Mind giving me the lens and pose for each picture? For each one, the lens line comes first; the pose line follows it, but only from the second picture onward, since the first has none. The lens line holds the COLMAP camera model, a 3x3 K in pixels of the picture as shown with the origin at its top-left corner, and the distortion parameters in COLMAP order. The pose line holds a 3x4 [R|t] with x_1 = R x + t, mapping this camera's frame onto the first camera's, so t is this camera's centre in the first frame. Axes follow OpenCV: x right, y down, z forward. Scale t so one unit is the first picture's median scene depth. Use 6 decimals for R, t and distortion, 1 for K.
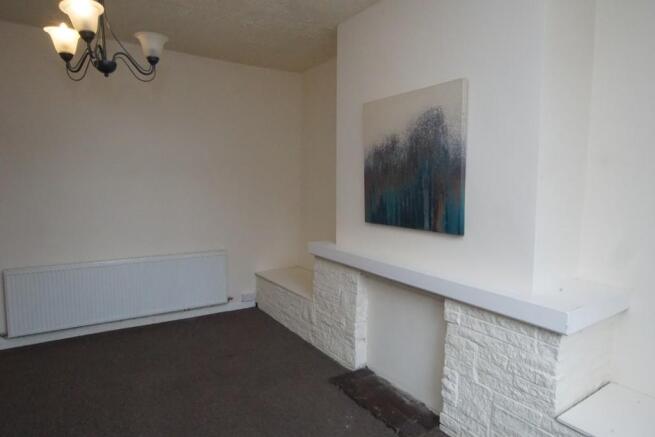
lens RADIAL K [[404.1, 0, 327.5], [0, 404.1, 218.5], [0, 0, 1]] dist [-0.004440, -0.000817]
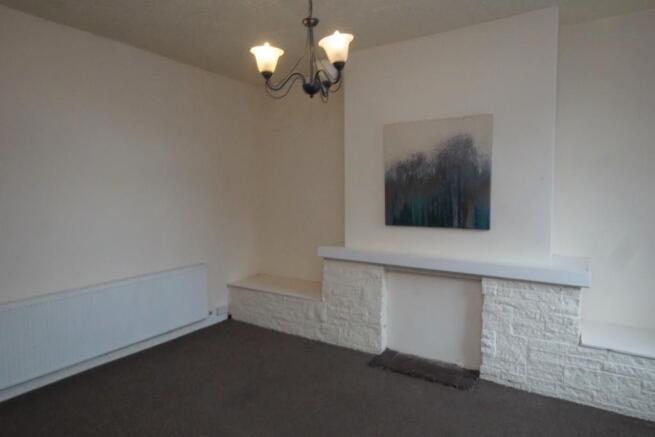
lens RADIAL K [[408.4, 0, 327.5], [0, 408.4, 218.5], [0, 0, 1]] dist [0.000757, -0.000877]
pose [[0.911354, -0.041260, 0.409550, -0.673621], [0.049385, 0.998737, -0.009277, -0.008555], [-0.408650, 0.028680, 0.912241, -0.023918]]
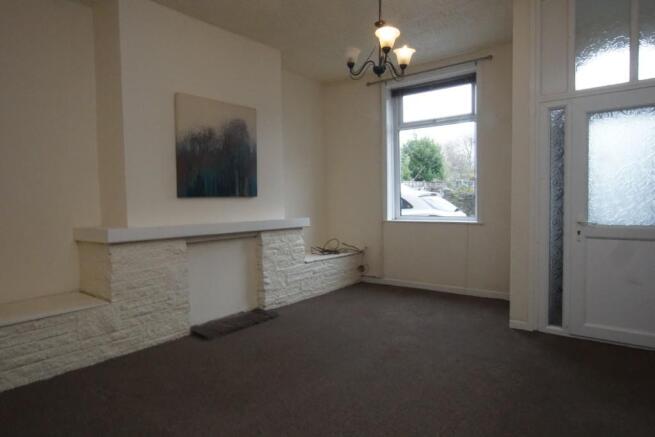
lens RADIAL K [[404.1, 0, 327.5], [0, 404.1, 218.5], [0, 0, 1]] dist [-0.004440, -0.000817]
pose [[-0.322438, -0.038544, 0.945805, -1.358322], [0.110714, 0.990777, 0.078120, 0.031752], [-0.940094, 0.129903, -0.315197, 1.197303]]
